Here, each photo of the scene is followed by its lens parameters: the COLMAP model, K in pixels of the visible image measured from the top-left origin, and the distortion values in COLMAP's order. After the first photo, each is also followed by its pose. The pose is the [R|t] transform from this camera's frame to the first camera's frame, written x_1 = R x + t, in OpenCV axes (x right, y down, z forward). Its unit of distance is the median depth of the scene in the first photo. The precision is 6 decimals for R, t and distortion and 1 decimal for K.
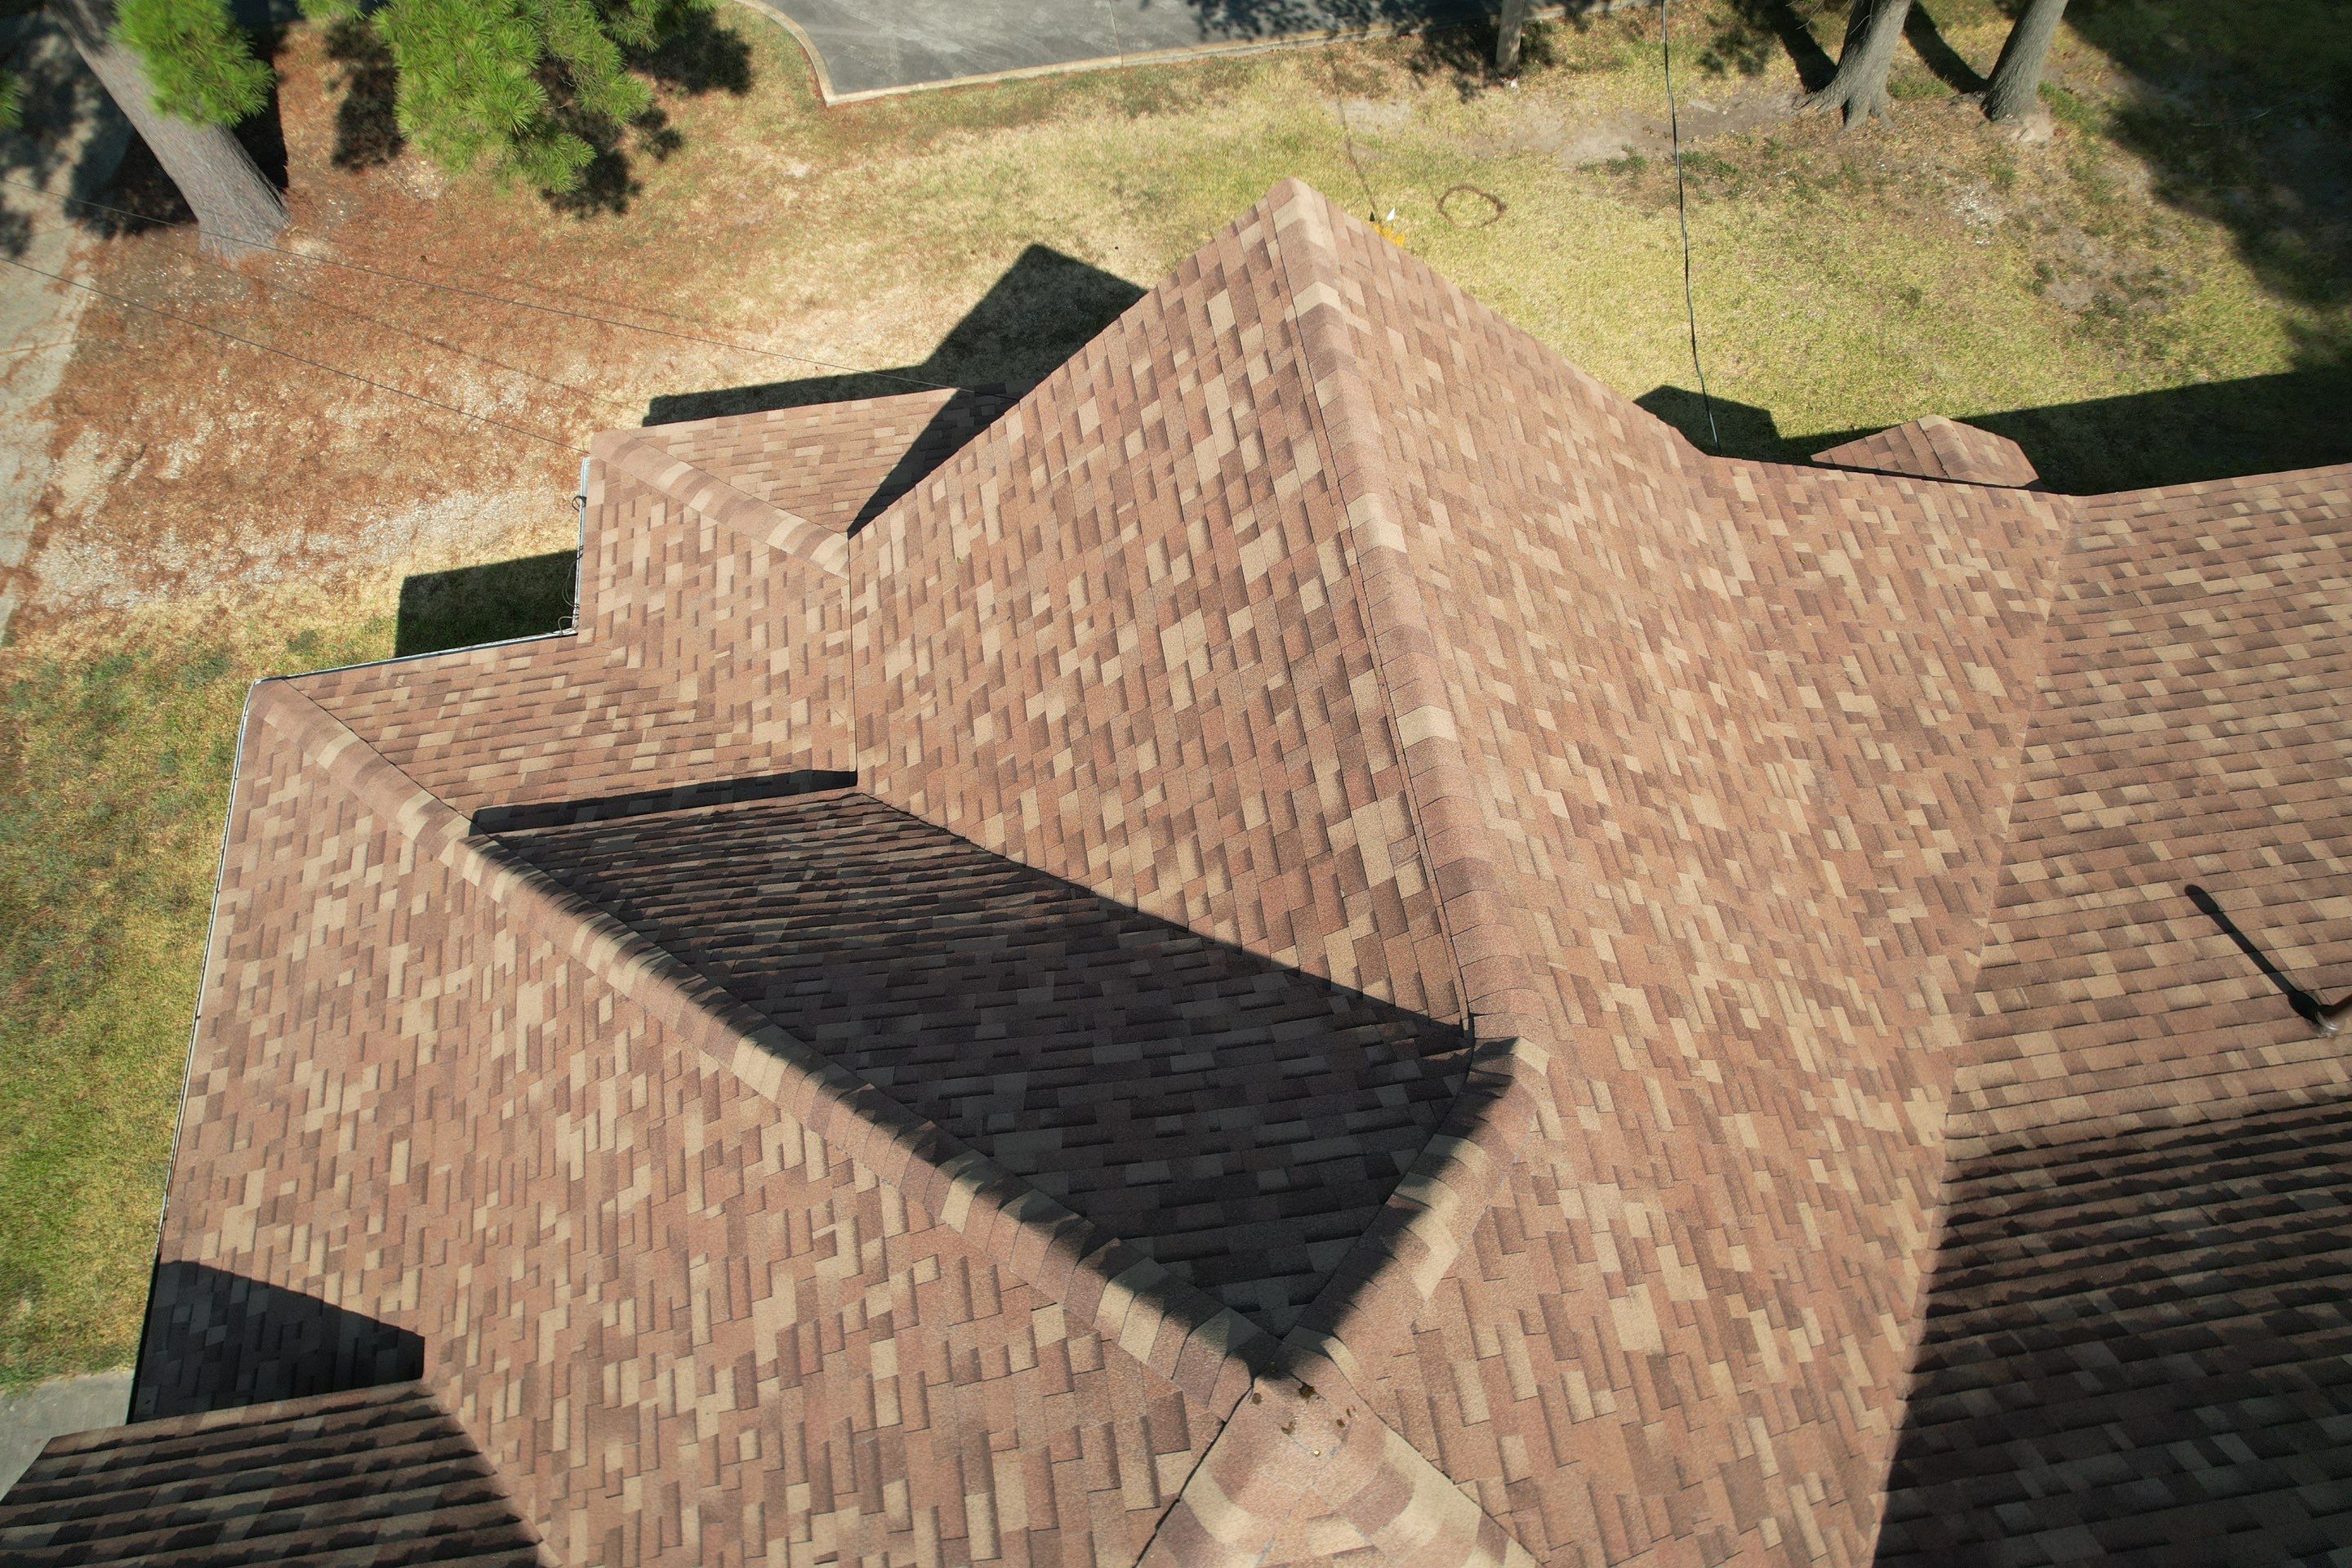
lens RADIAL K [[1494.8, 0, 1185.6], [0, 1494.8, 772.1], [0, 0, 1]] dist [-0.076177, 0.070029]
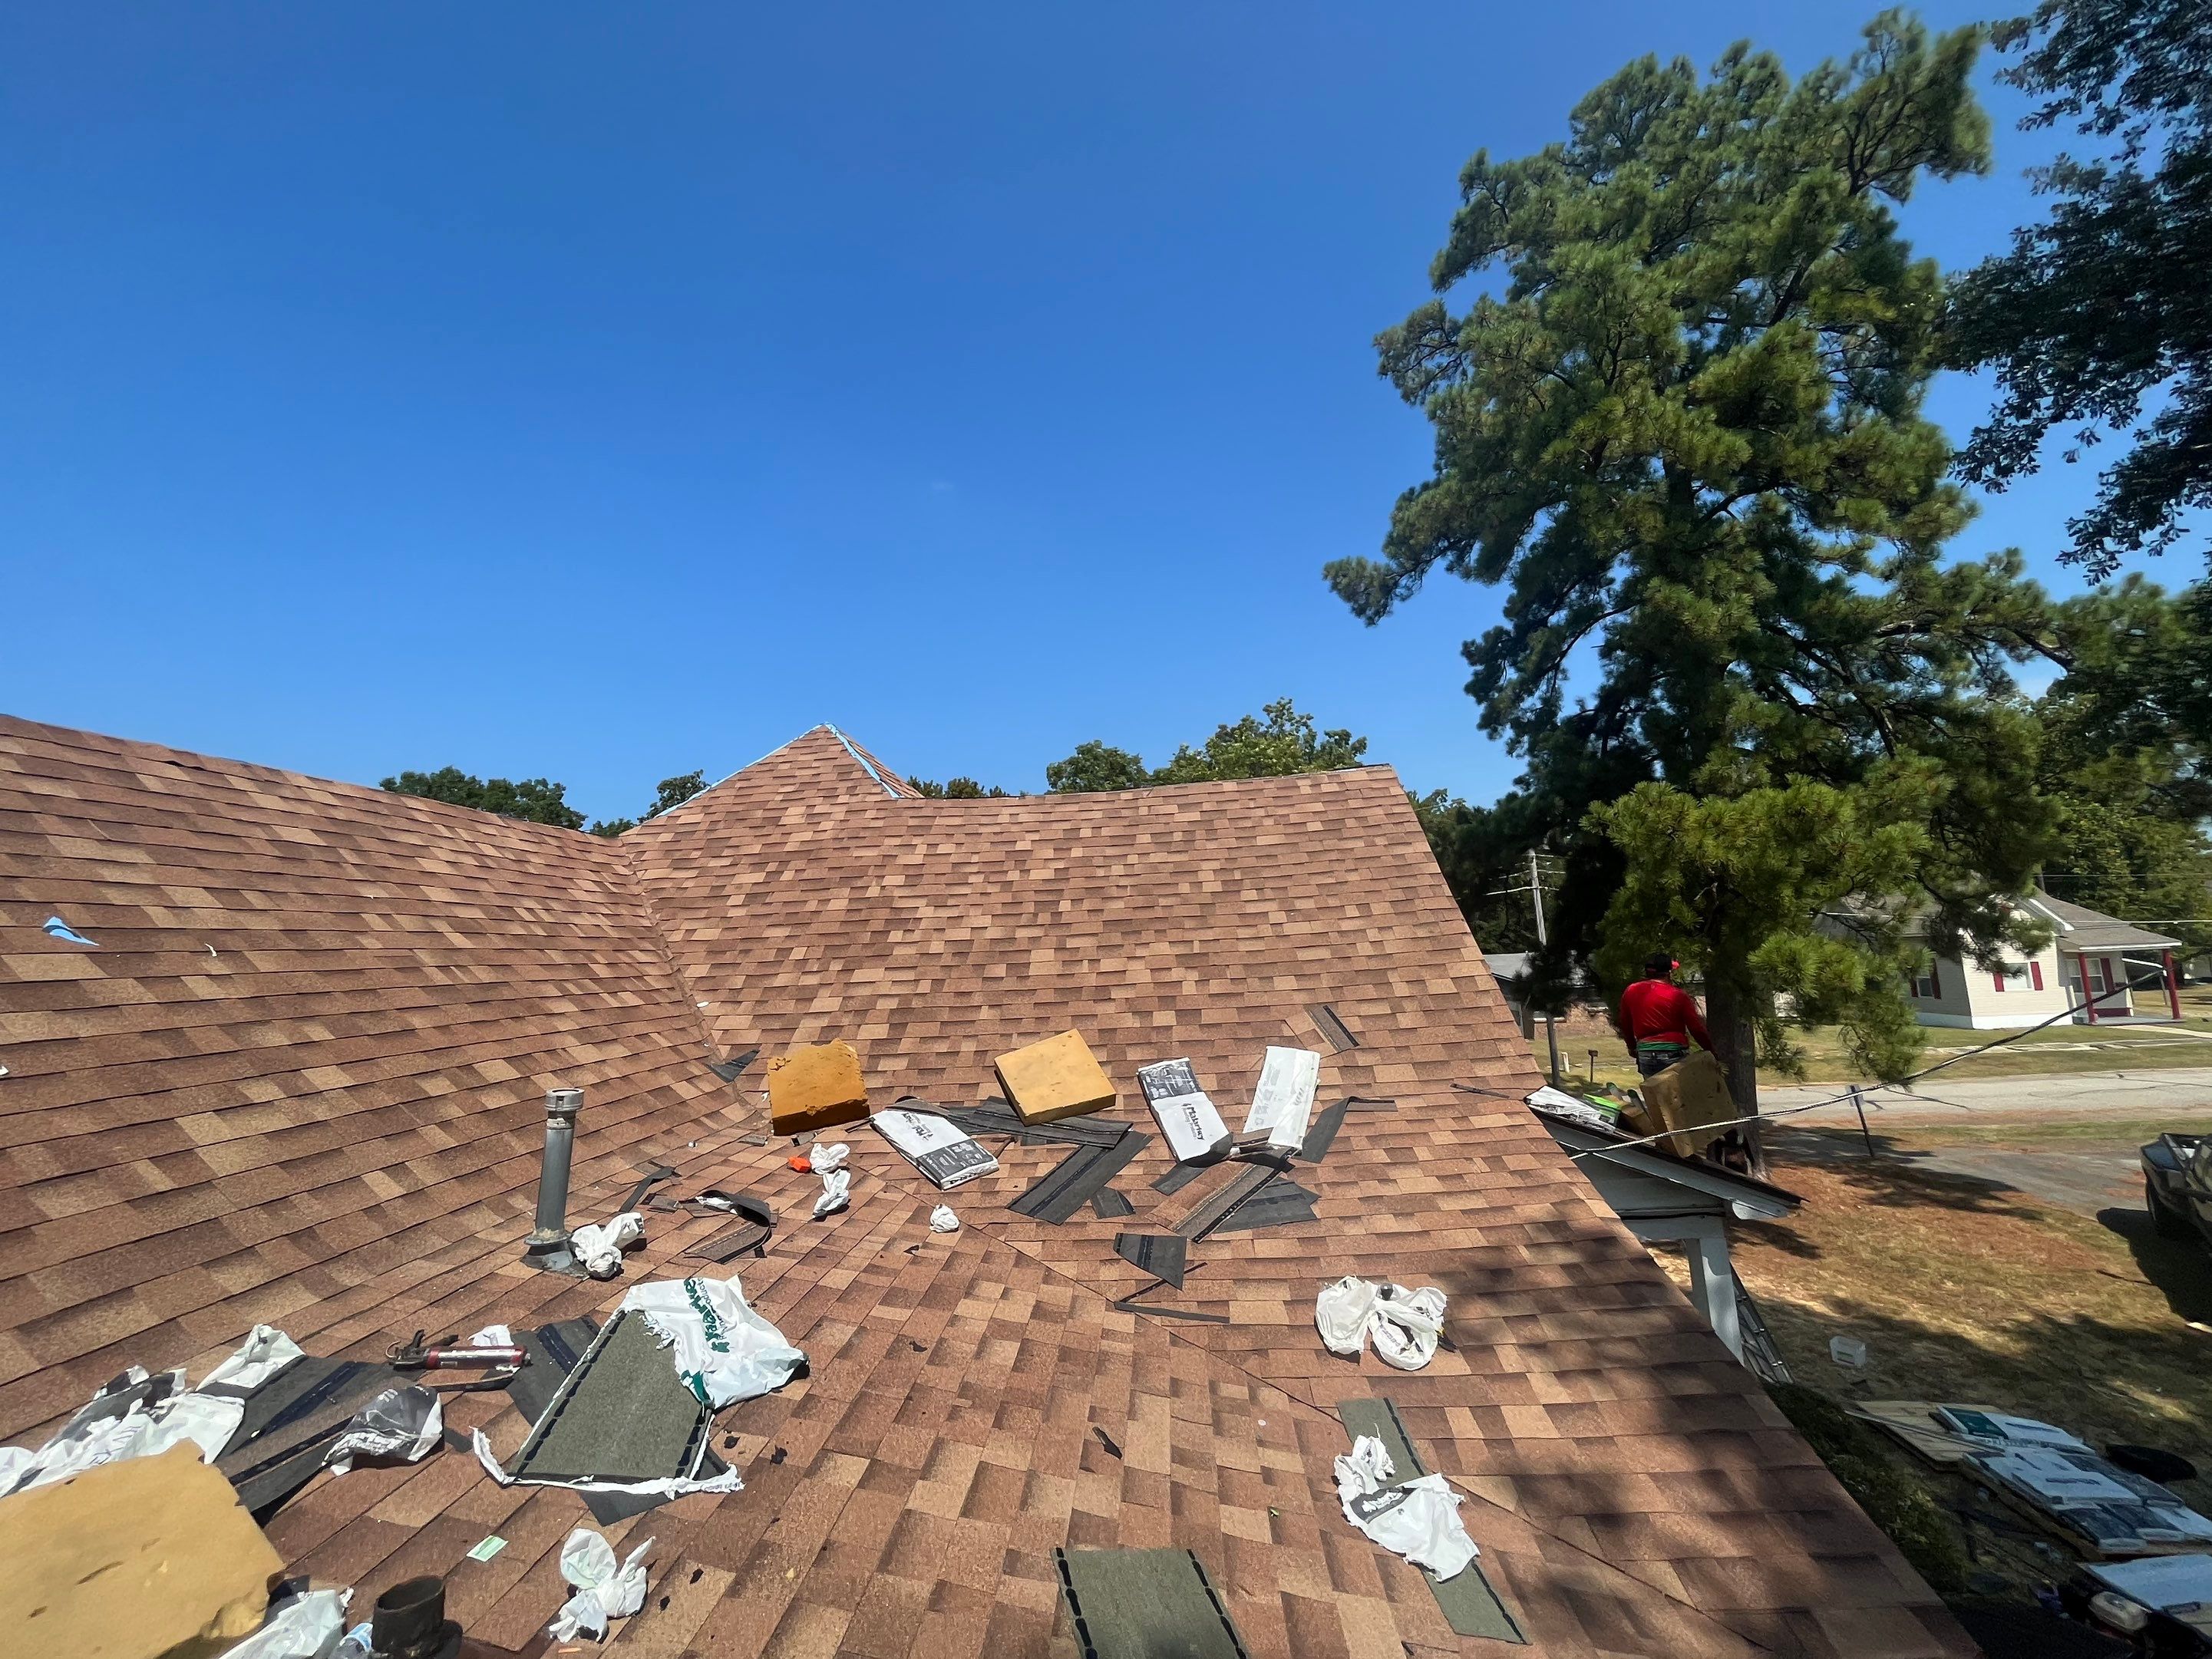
lens RADIAL K [[903.0, 0, 1106.6], [0, 903.0, 840.3], [0, 0, 1]] dist [-0.009453, 0.000031]
pose [[-0.210561, -0.090496, -0.973383, 1.241378], [-0.847042, 0.513979, 0.135447, -0.211108], [0.488041, 0.853016, -0.184878, 1.135098]]
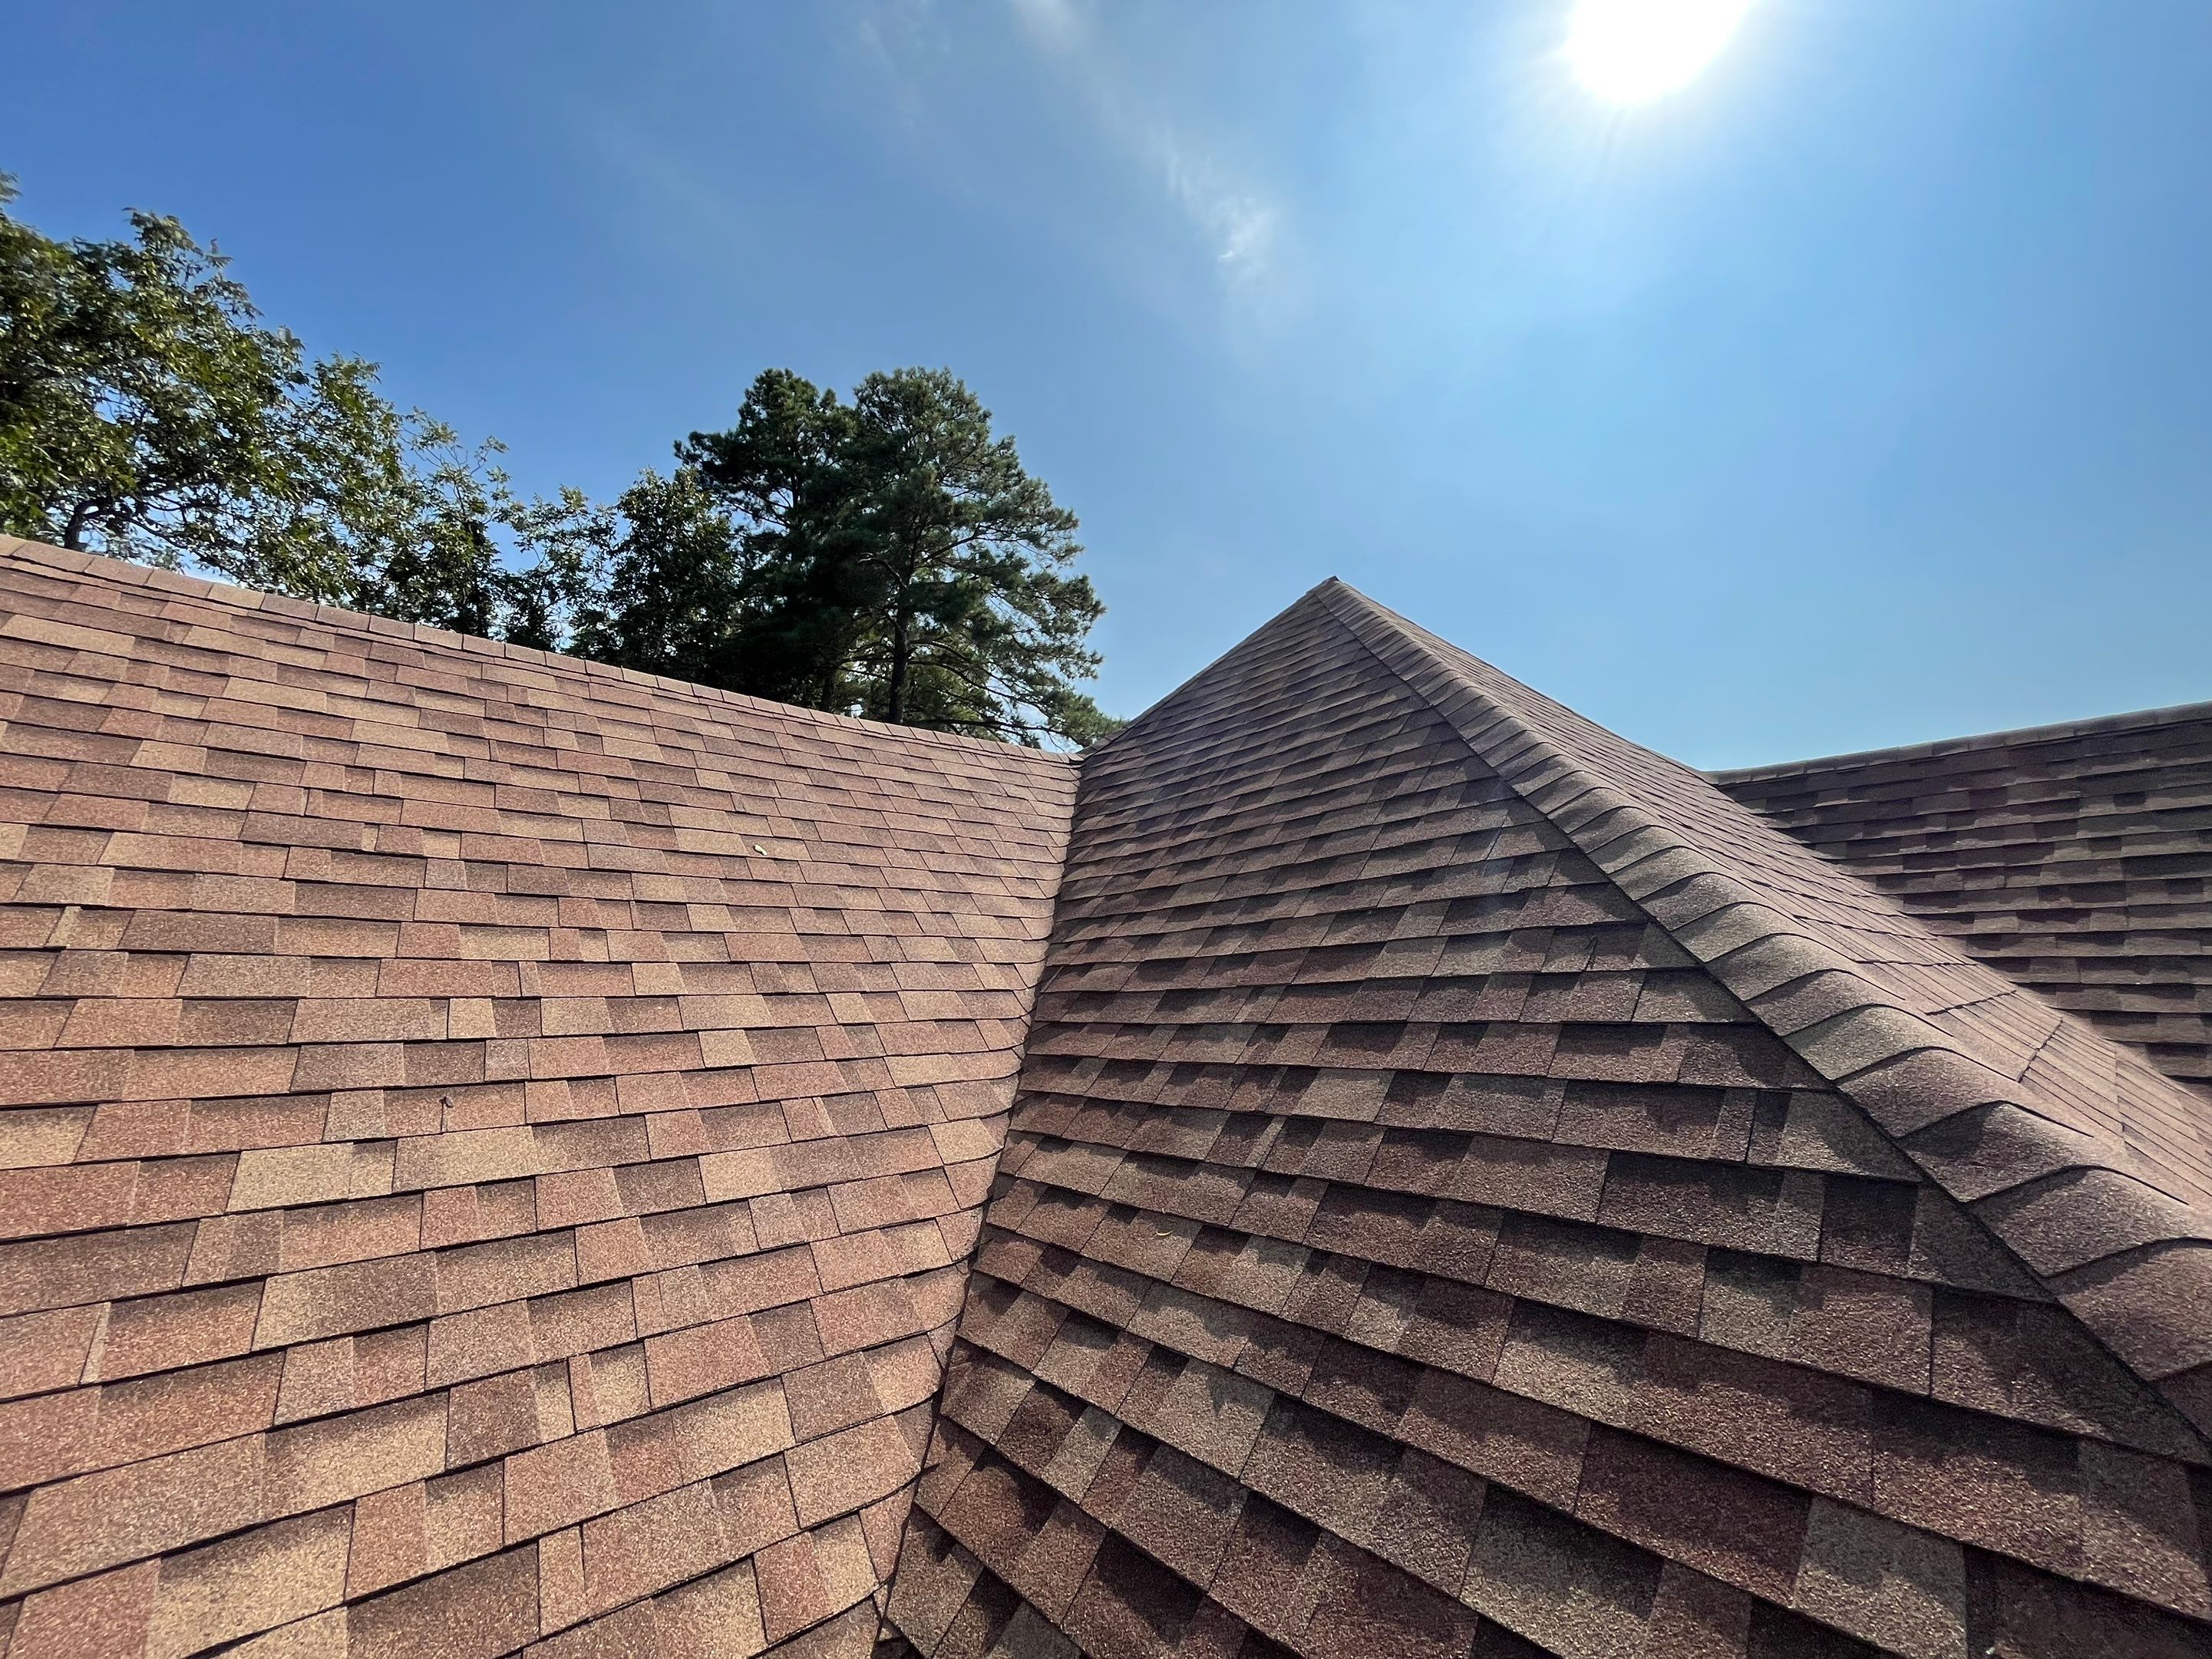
lens RADIAL K [[898.7, 0, 1114.6], [0, 898.7, 830.8], [0, 0, 1]] dist [-0.002381, -0.000324]
pose [[-0.539330, 0.144930, 0.829529, -0.471874], [0.758514, 0.511472, 0.403798, -0.113198], [-0.365759, 0.846990, -0.385784, 1.082308]]
